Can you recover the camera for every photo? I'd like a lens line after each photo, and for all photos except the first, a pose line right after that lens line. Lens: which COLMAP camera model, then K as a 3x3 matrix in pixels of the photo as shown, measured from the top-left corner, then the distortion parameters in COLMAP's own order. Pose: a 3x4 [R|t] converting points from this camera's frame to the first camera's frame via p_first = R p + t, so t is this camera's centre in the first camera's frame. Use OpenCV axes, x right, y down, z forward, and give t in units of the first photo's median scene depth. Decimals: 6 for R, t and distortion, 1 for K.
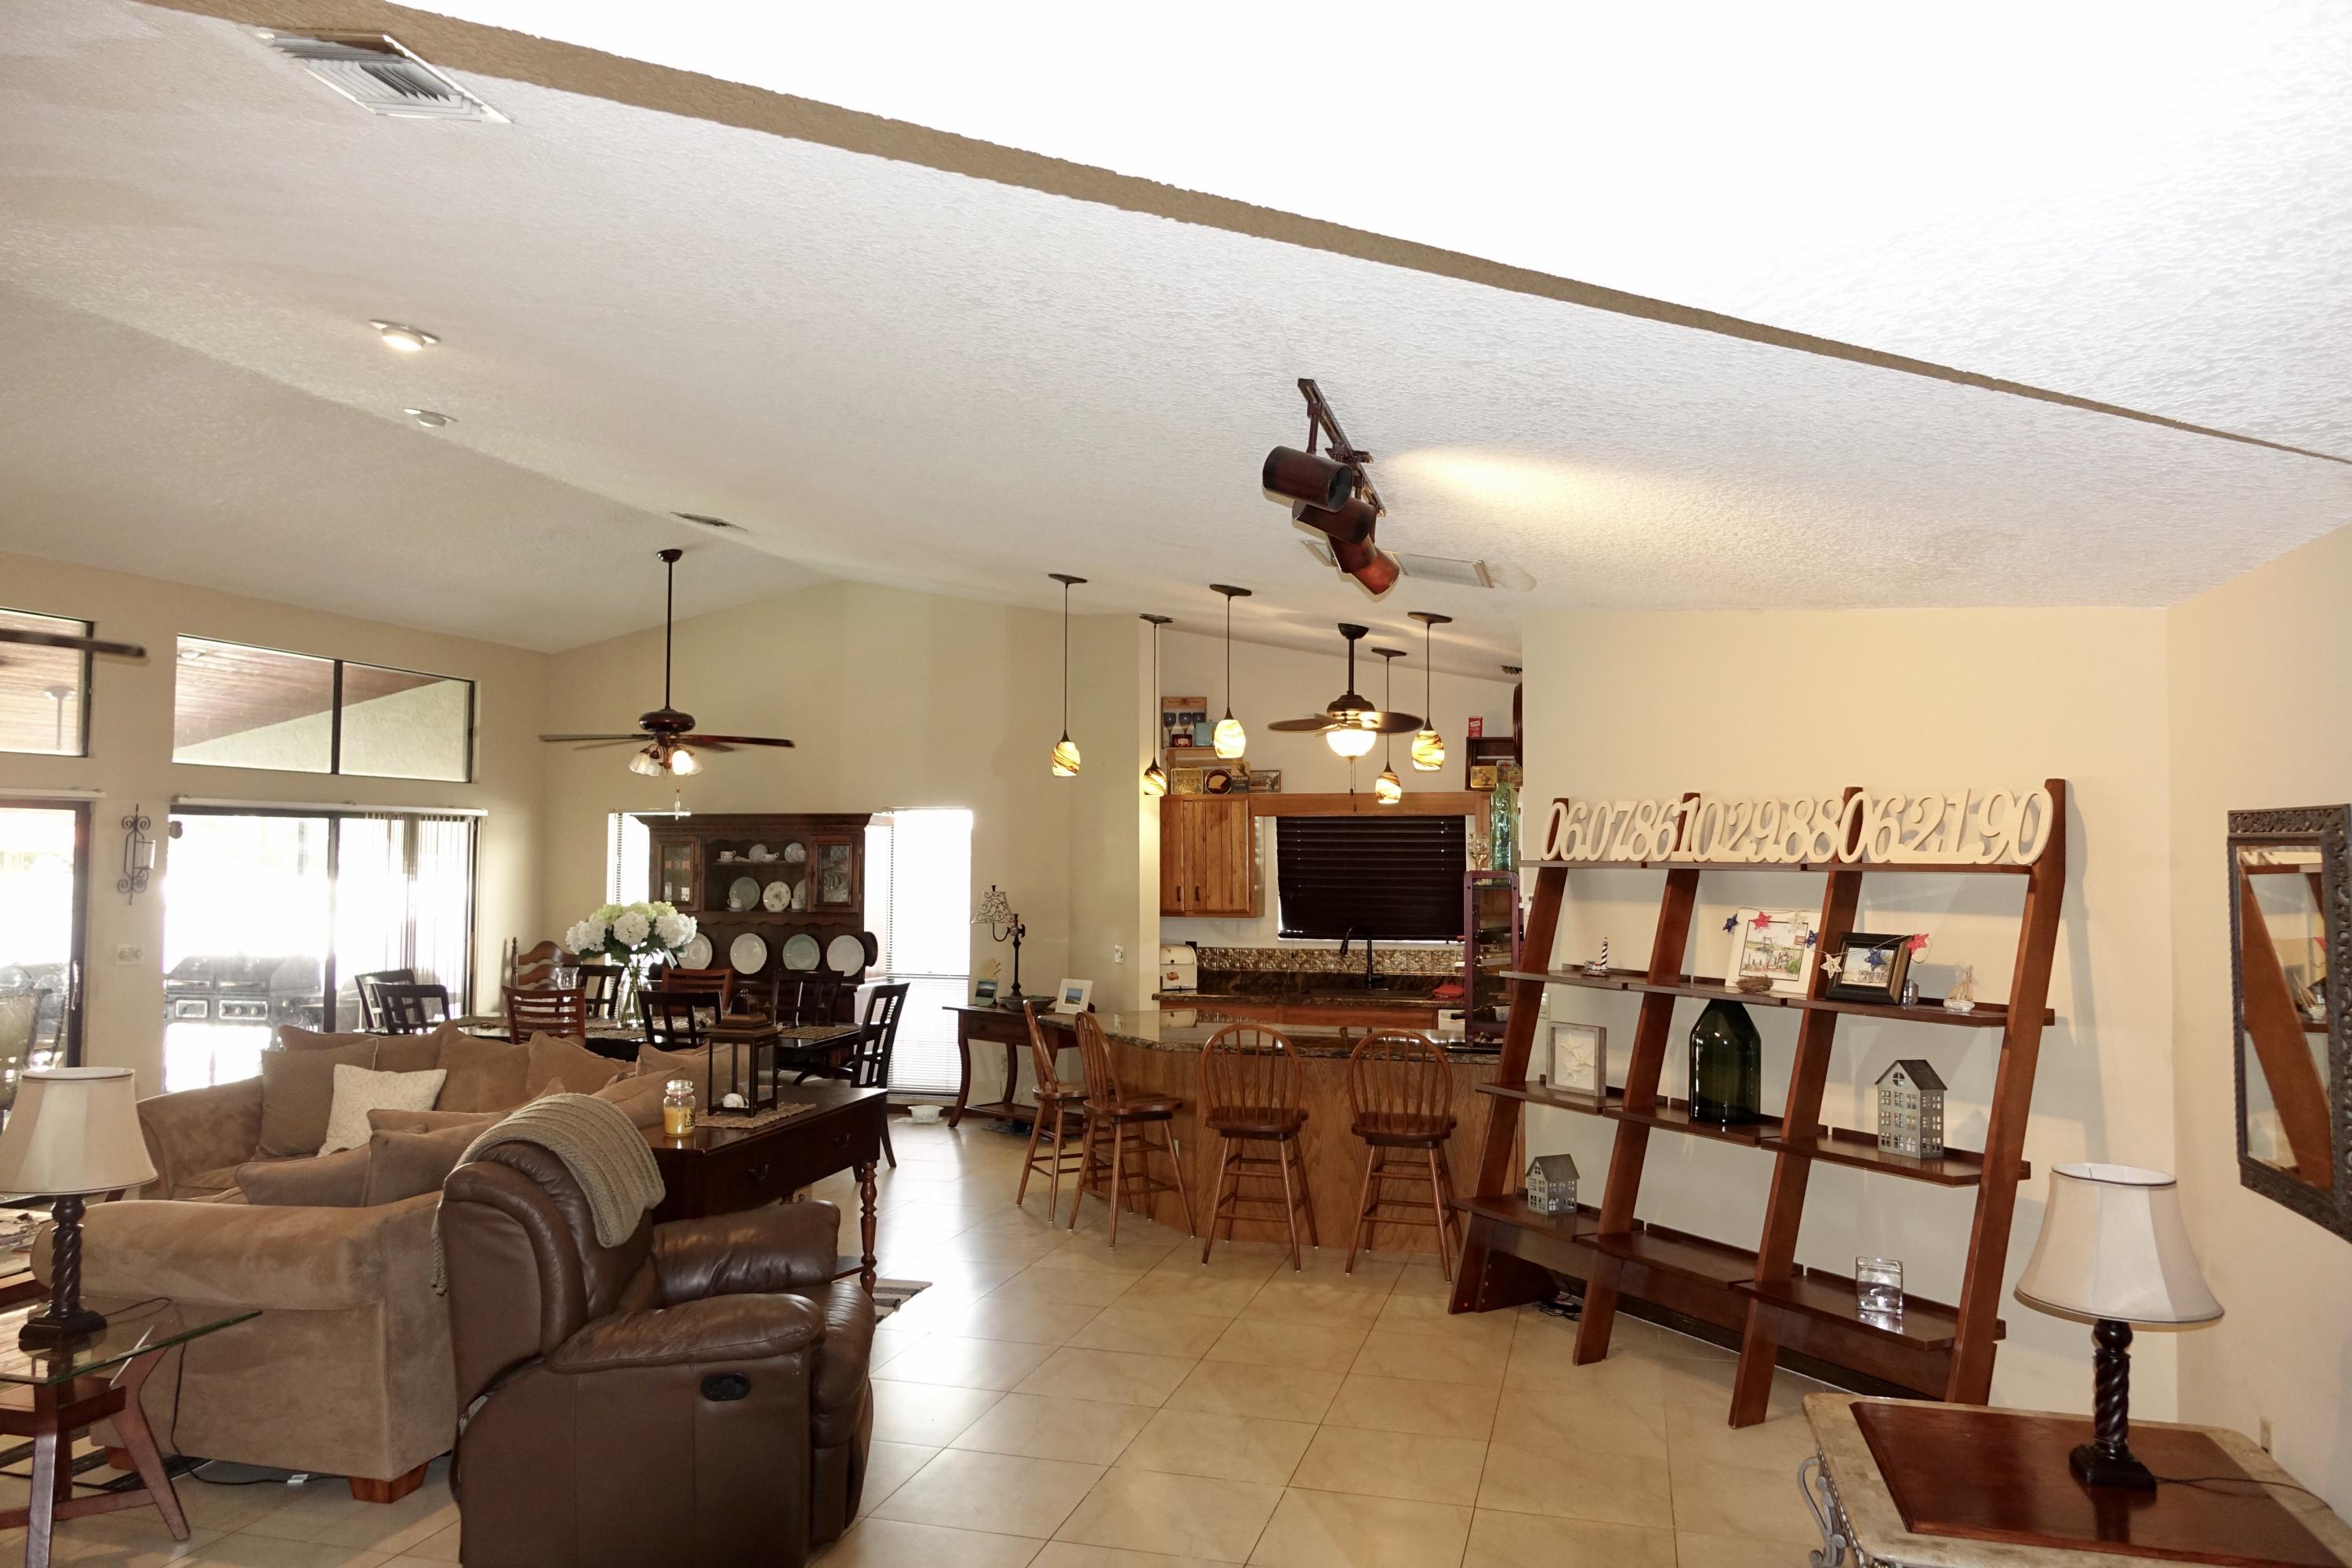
lens RADIAL K [[1613.4, 0, 1191.9], [0, 1613.4, 786.1], [0, 0, 1]] dist [-0.000706, 0.001860]
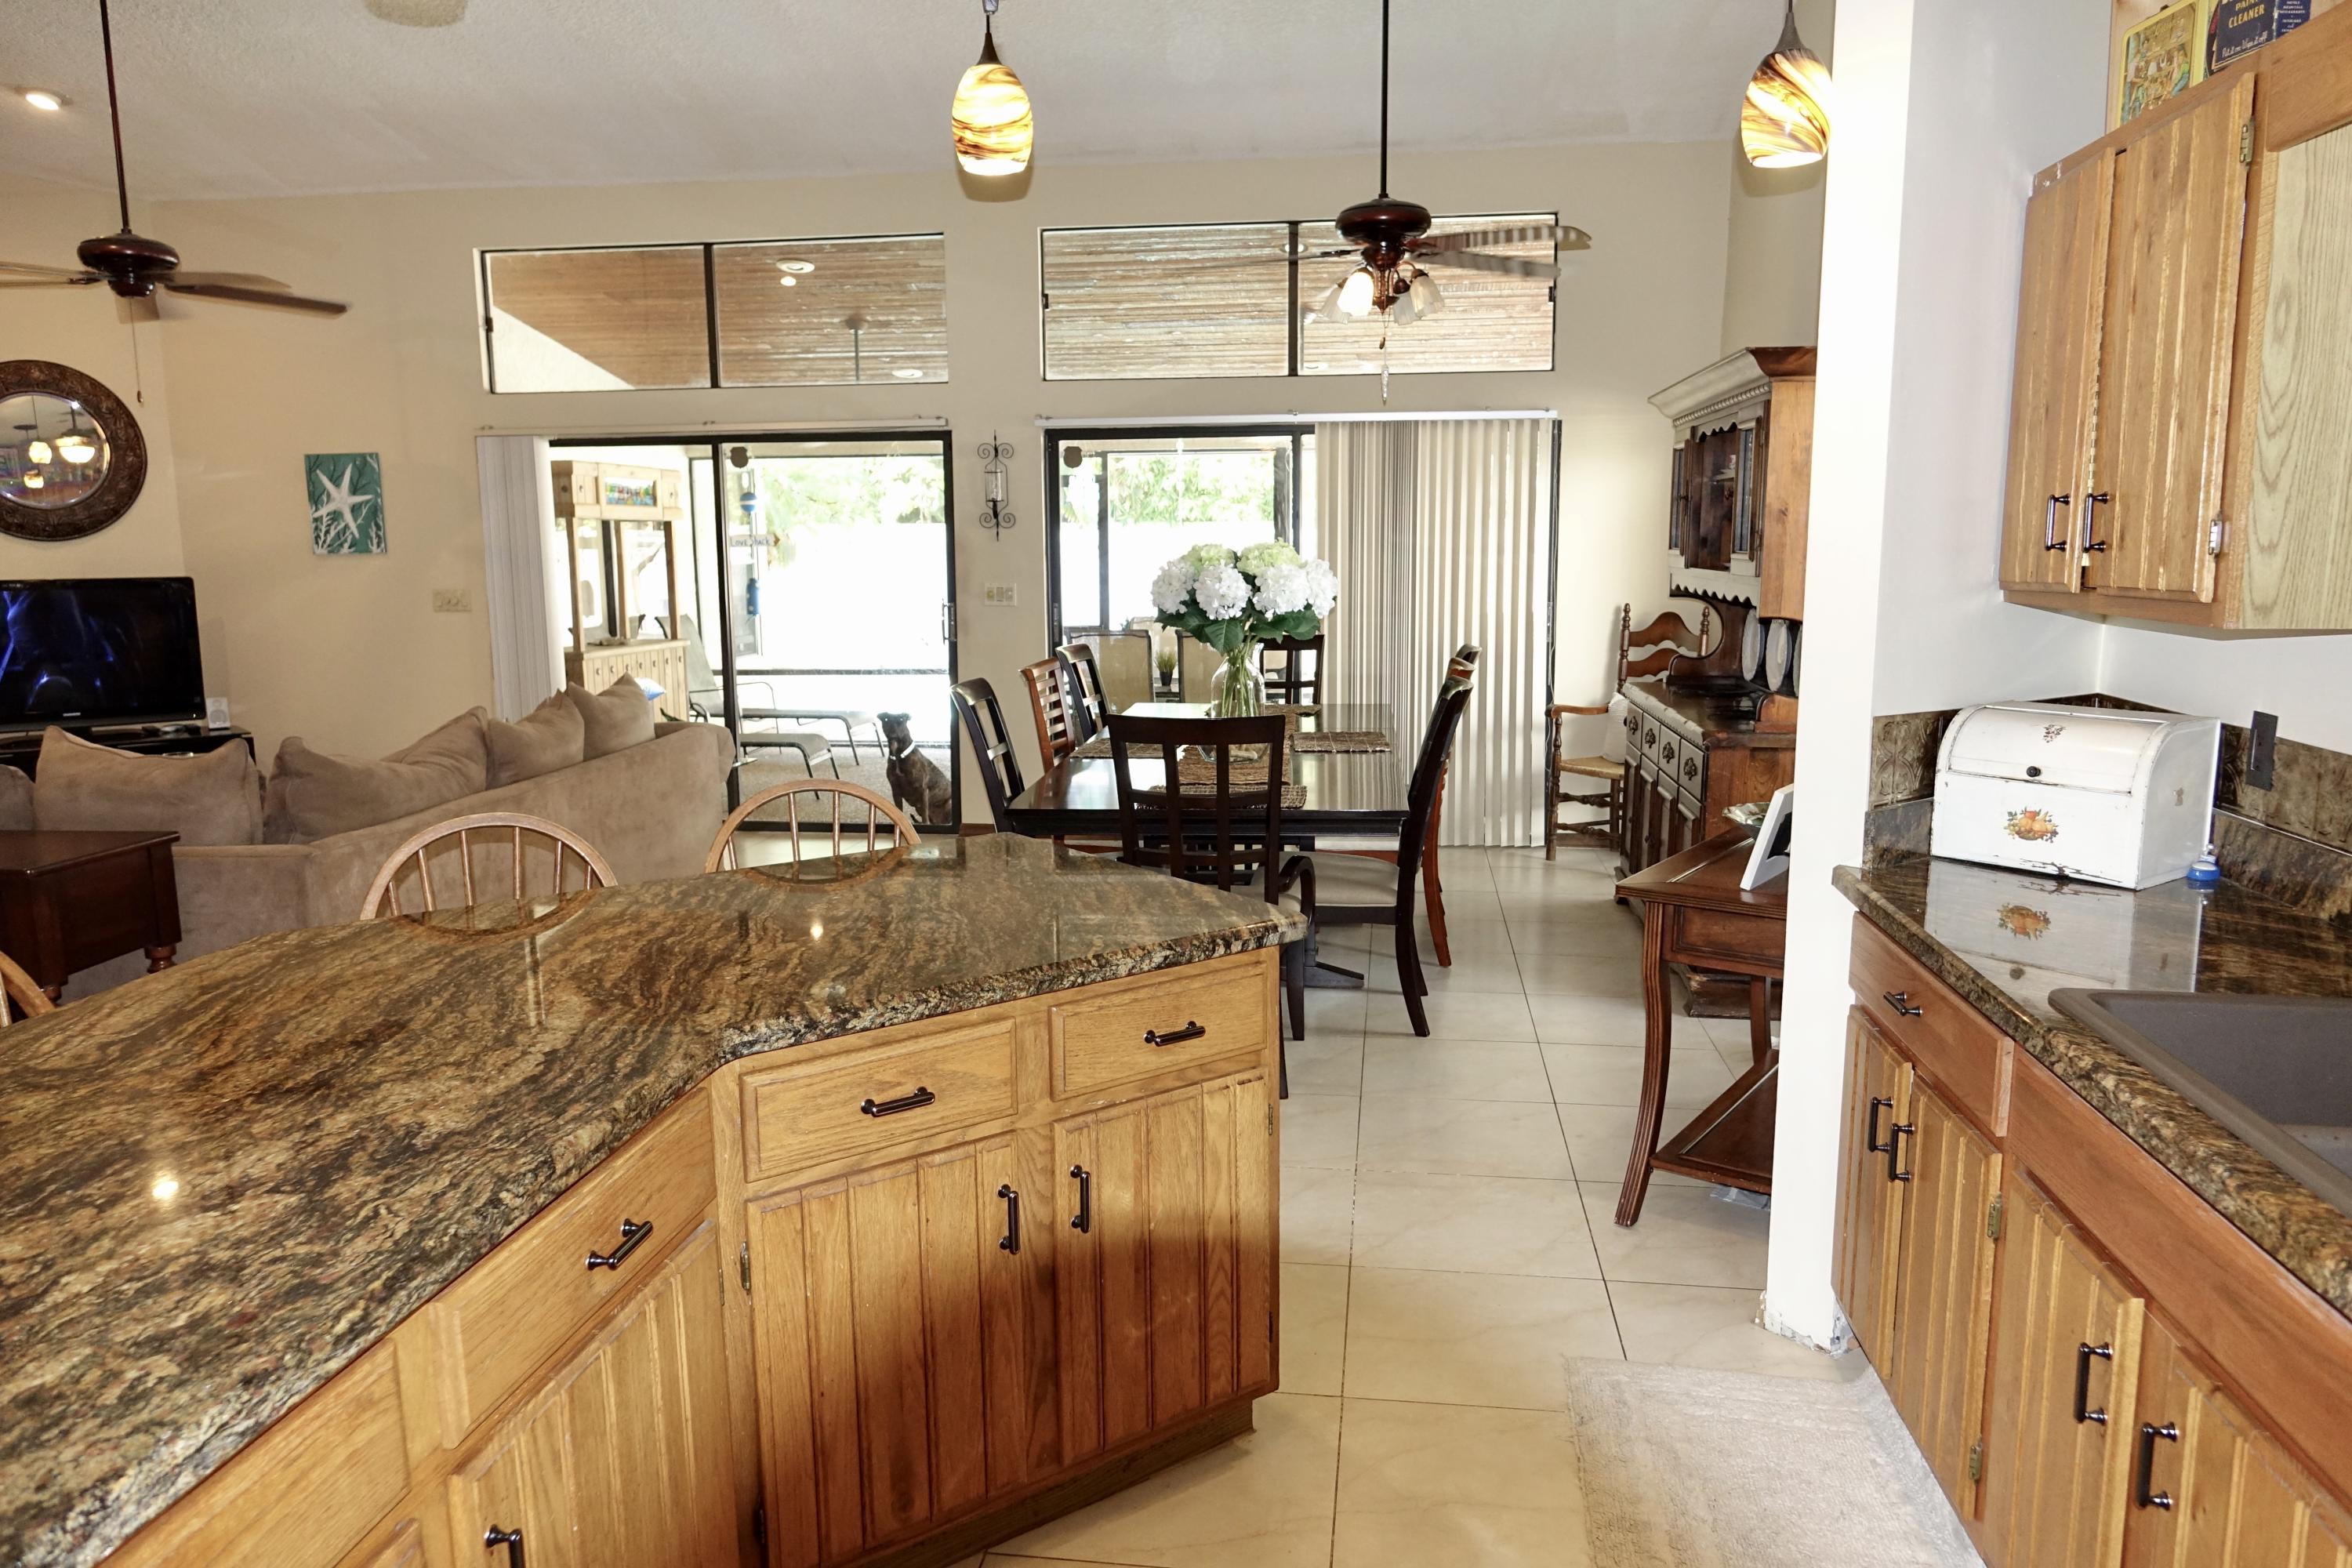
lens RADIAL K [[1613.4, 0, 1174.3], [0, 1613.4, 794.2], [0, 0, 1]] dist [-0.000706, 0.001860]
pose [[0.160087, 0.128532, -0.978699, 0.315090], [0.053751, 0.988880, 0.138661, 0.100238], [0.985638, -0.074804, 0.151399, 0.997639]]
